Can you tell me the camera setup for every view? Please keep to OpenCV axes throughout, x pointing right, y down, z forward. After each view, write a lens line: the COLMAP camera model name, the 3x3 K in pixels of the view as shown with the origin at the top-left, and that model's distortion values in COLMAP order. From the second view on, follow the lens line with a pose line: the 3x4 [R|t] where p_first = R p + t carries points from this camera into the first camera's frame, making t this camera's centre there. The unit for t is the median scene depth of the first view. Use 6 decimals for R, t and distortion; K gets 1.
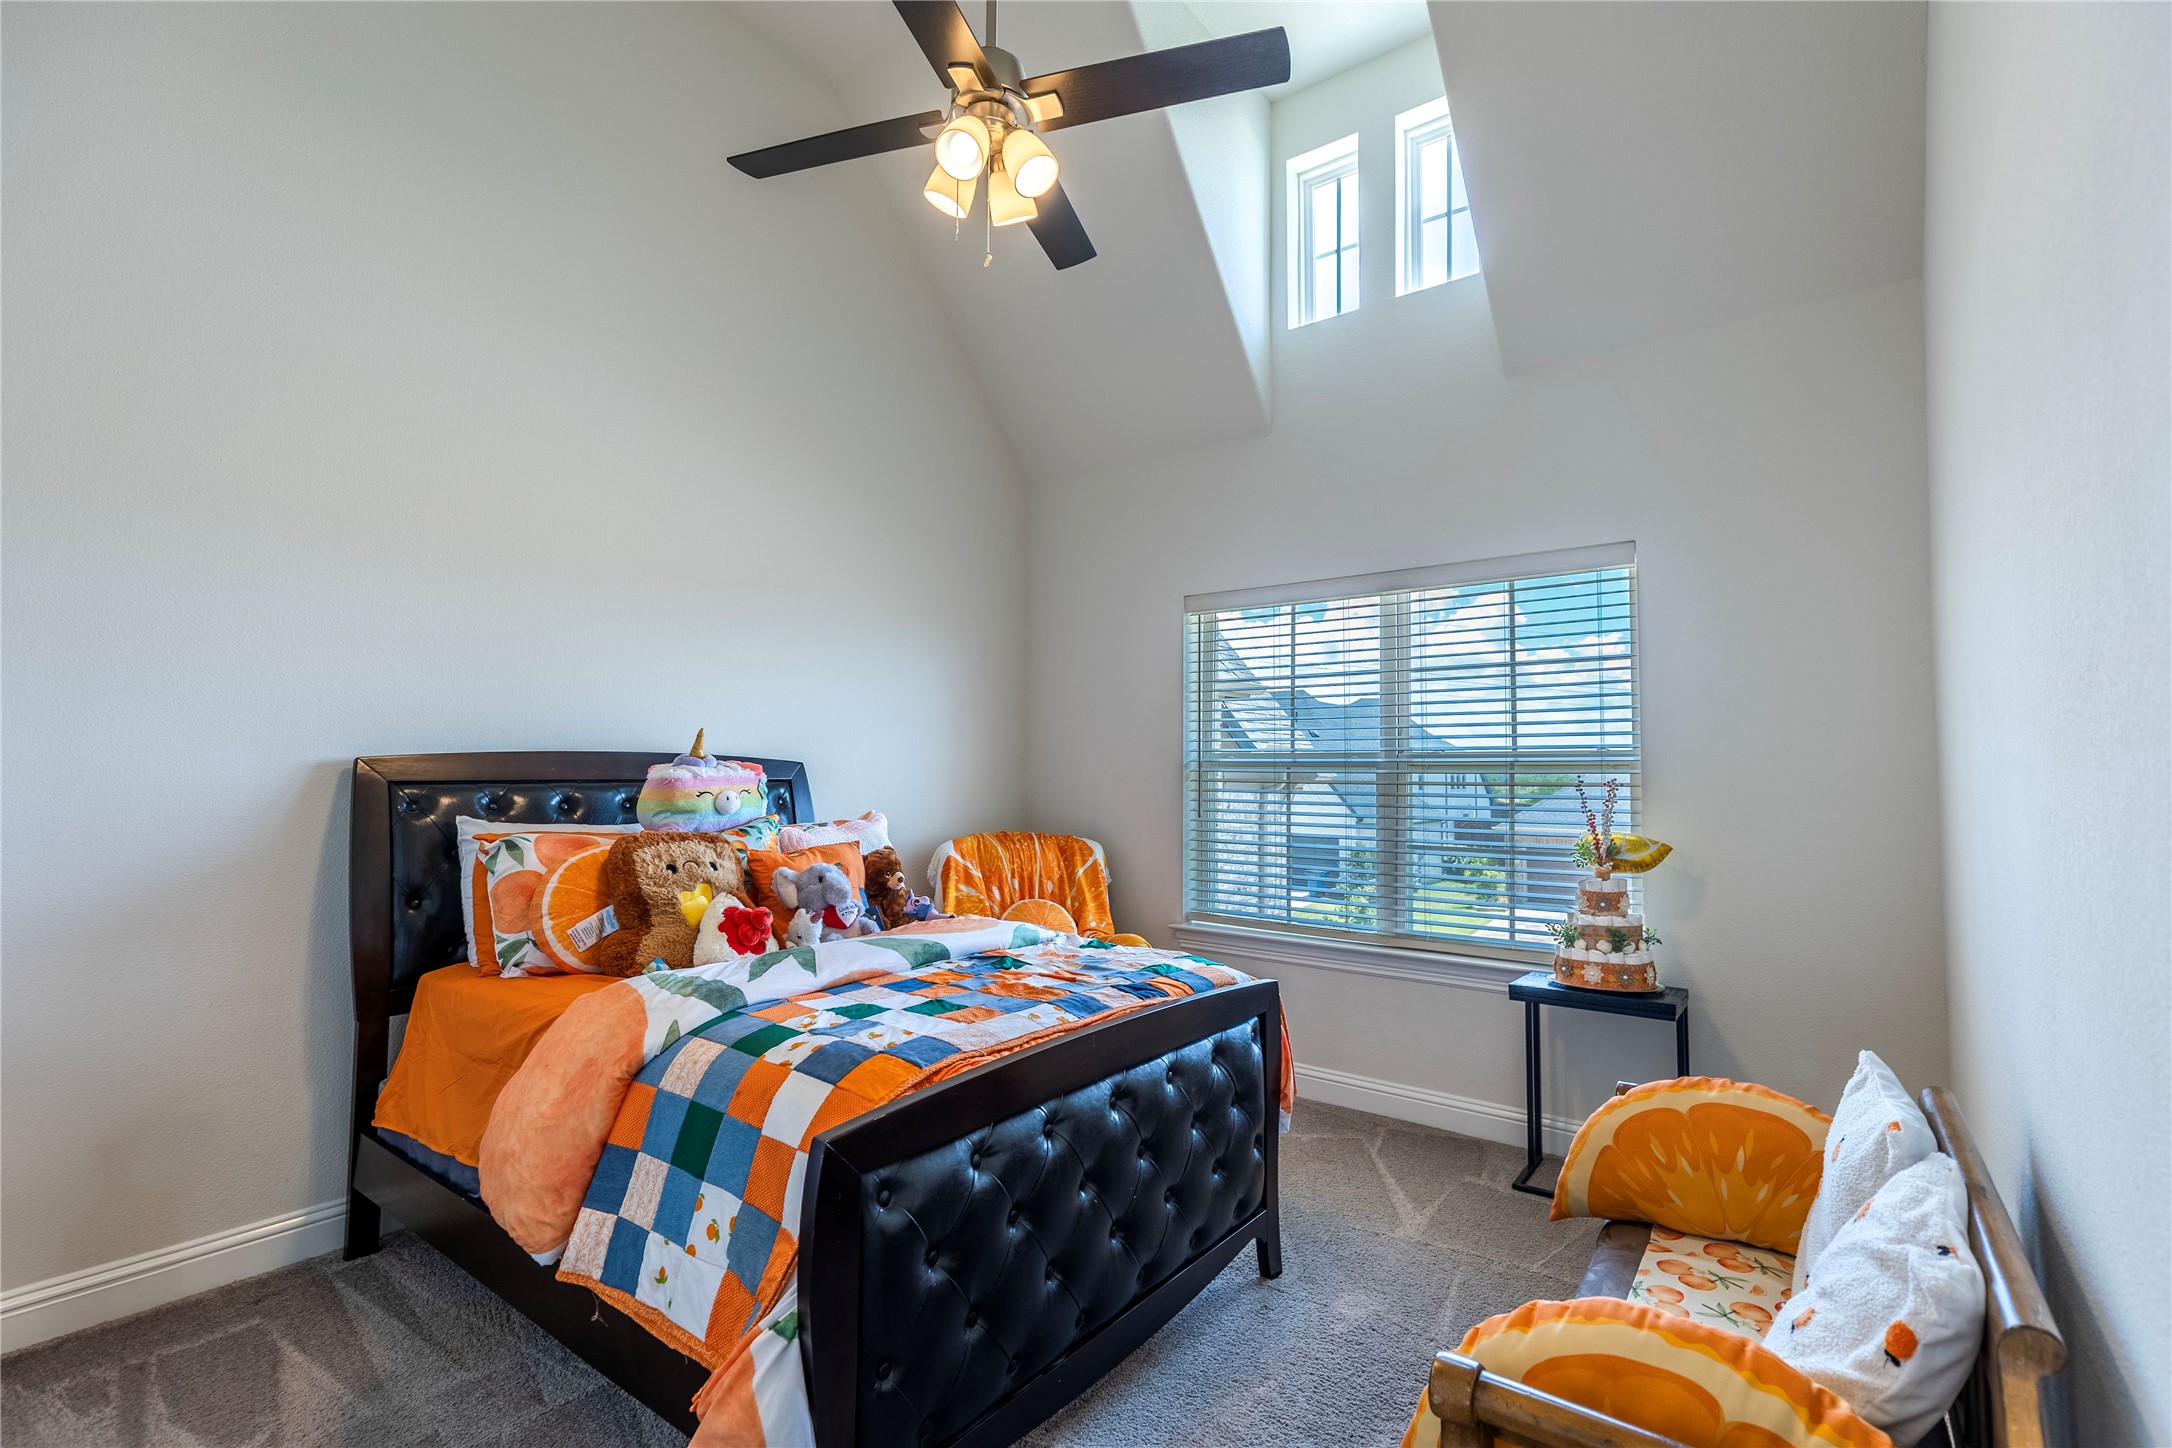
lens RADIAL K [[1020.9, 0, 1077.8], [0, 1020.9, 724.6], [0, 0, 1]] dist [0.006453, -0.001283]
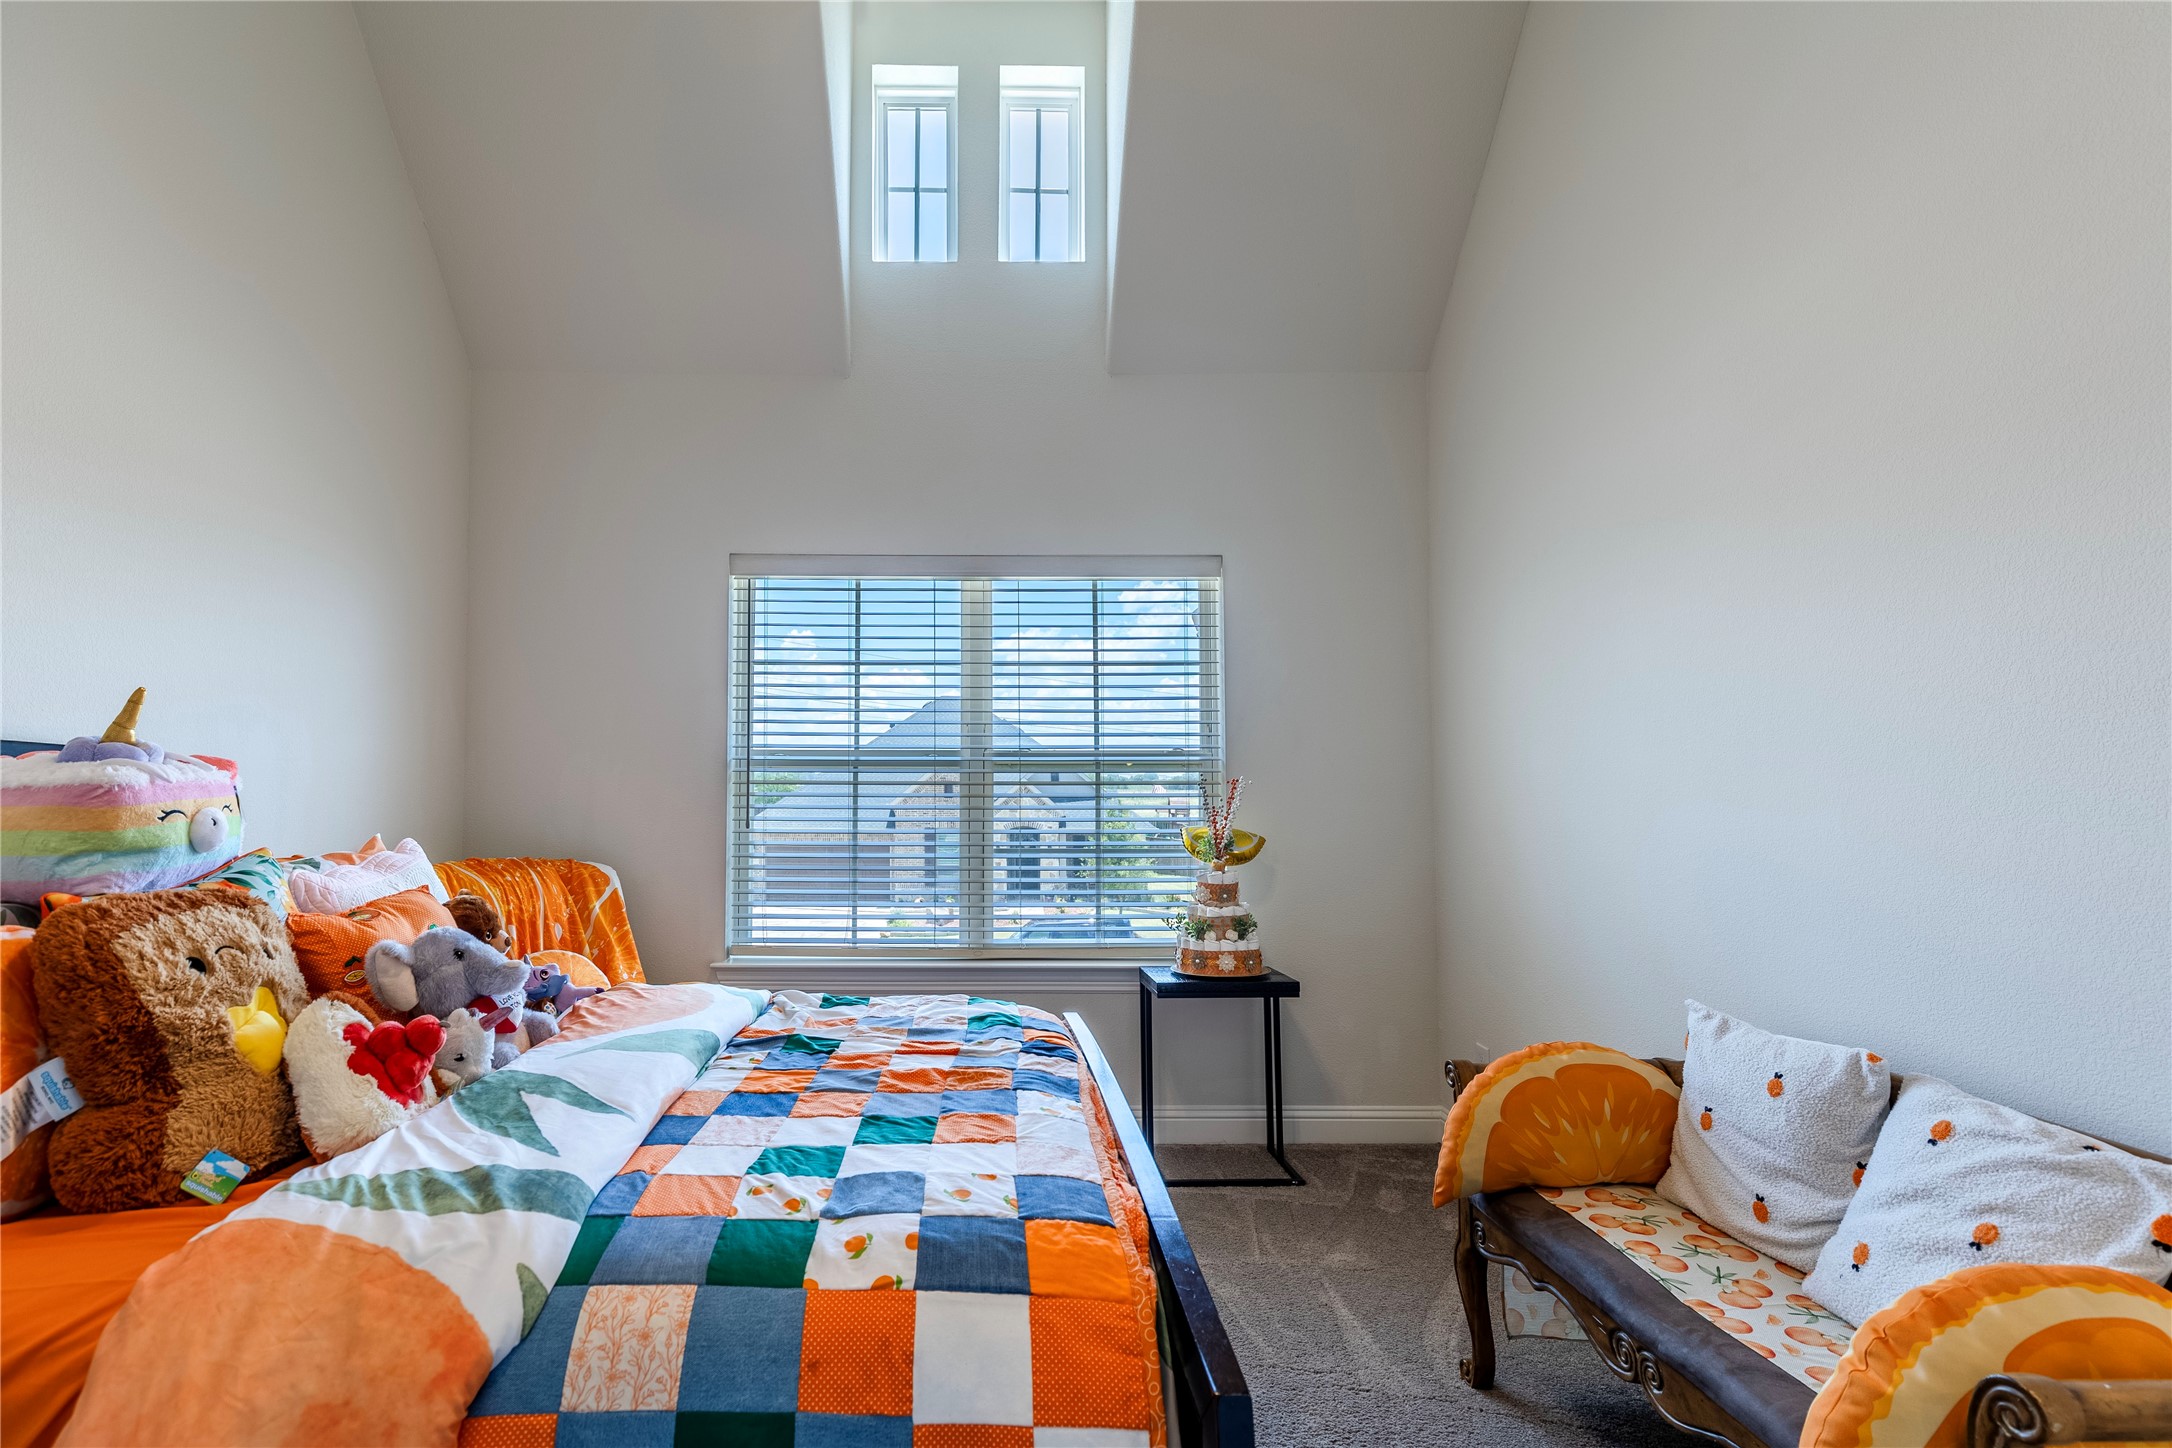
lens RADIAL K [[1066.0, 0, 1083.9], [0, 1066.0, 730.8], [0, 0, 1]] dist [0.009852, -0.005277]
pose [[0.771410, 0.022871, 0.635927, -0.311546], [-0.027816, 0.999611, -0.002209, 0.012098], [-0.635730, -0.015985, 0.771746, 0.252986]]
